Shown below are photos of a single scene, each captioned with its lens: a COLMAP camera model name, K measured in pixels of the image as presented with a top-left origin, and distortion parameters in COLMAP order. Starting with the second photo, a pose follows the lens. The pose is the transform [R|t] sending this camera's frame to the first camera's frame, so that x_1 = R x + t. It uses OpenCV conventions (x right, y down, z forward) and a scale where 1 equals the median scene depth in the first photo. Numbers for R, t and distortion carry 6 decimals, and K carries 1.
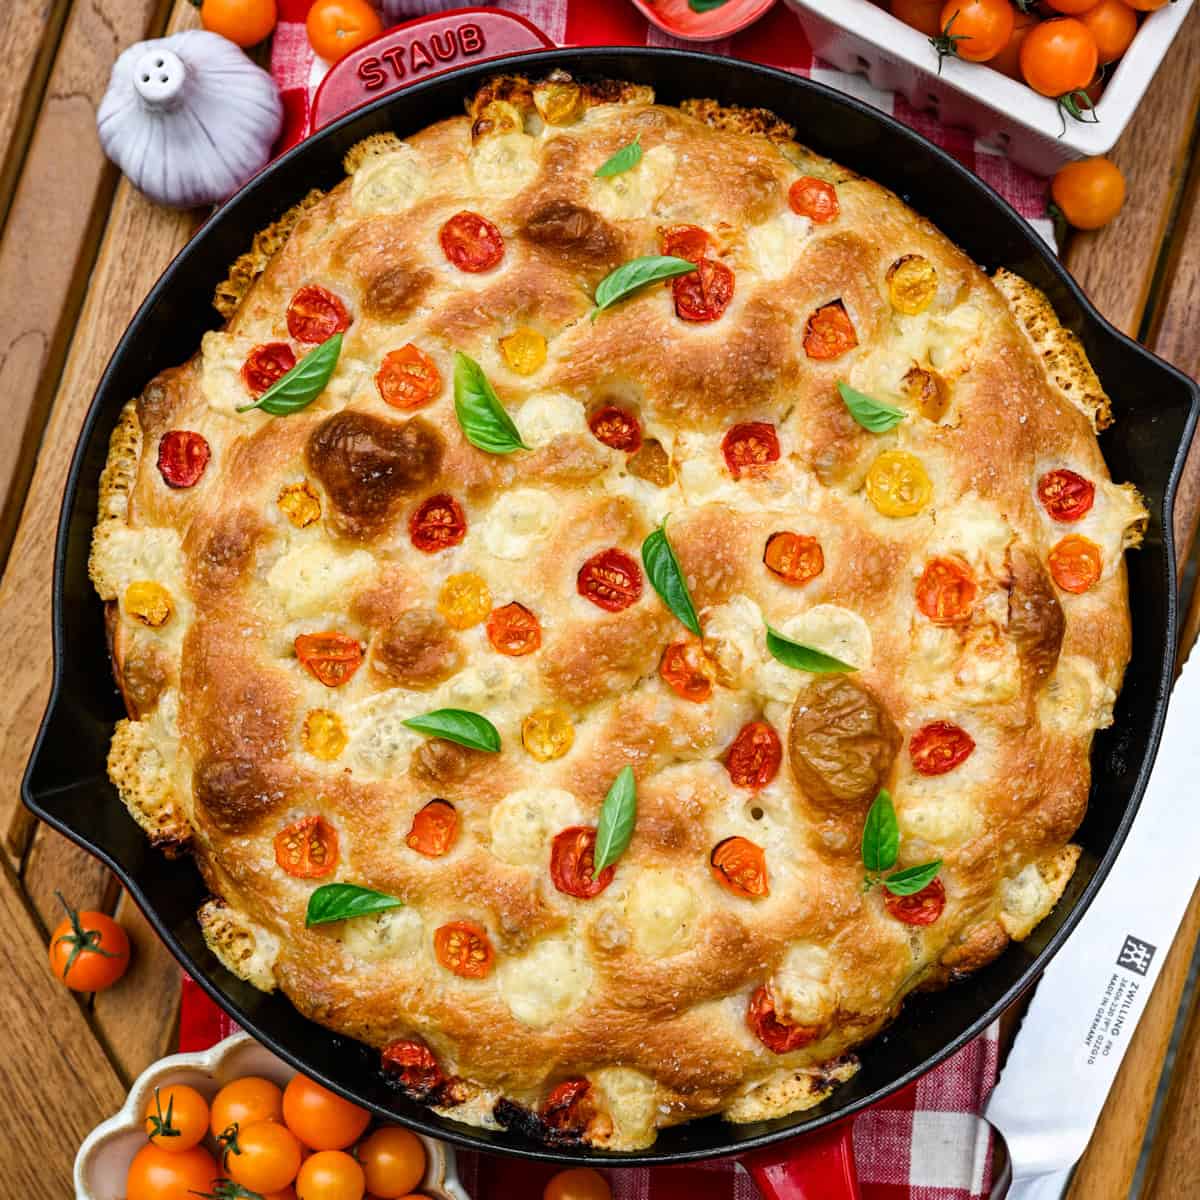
lens RADIAL K [[1915.2, 0, 602.6], [0, 1915.2, 647.2], [0, 0, 1]] dist [-0.019202, -0.005848]
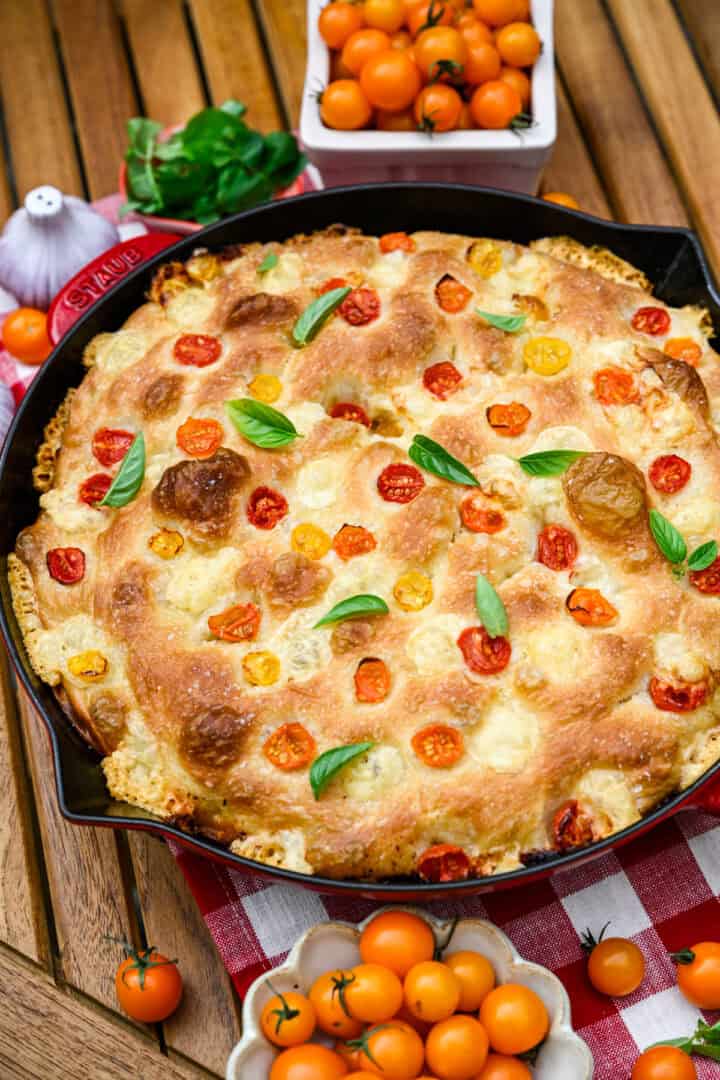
lens RADIAL K [[2082.6, 0, 360.0], [0, 2082.6, 540.0], [0, 0, 1]] dist [-0.087689, -0.167095]
pose [[0.883415, -0.395862, 0.250740, -0.401266], [0.467830, 0.775568, -0.423827, 0.599971], [-0.026689, 0.491719, 0.870345, -0.261173]]
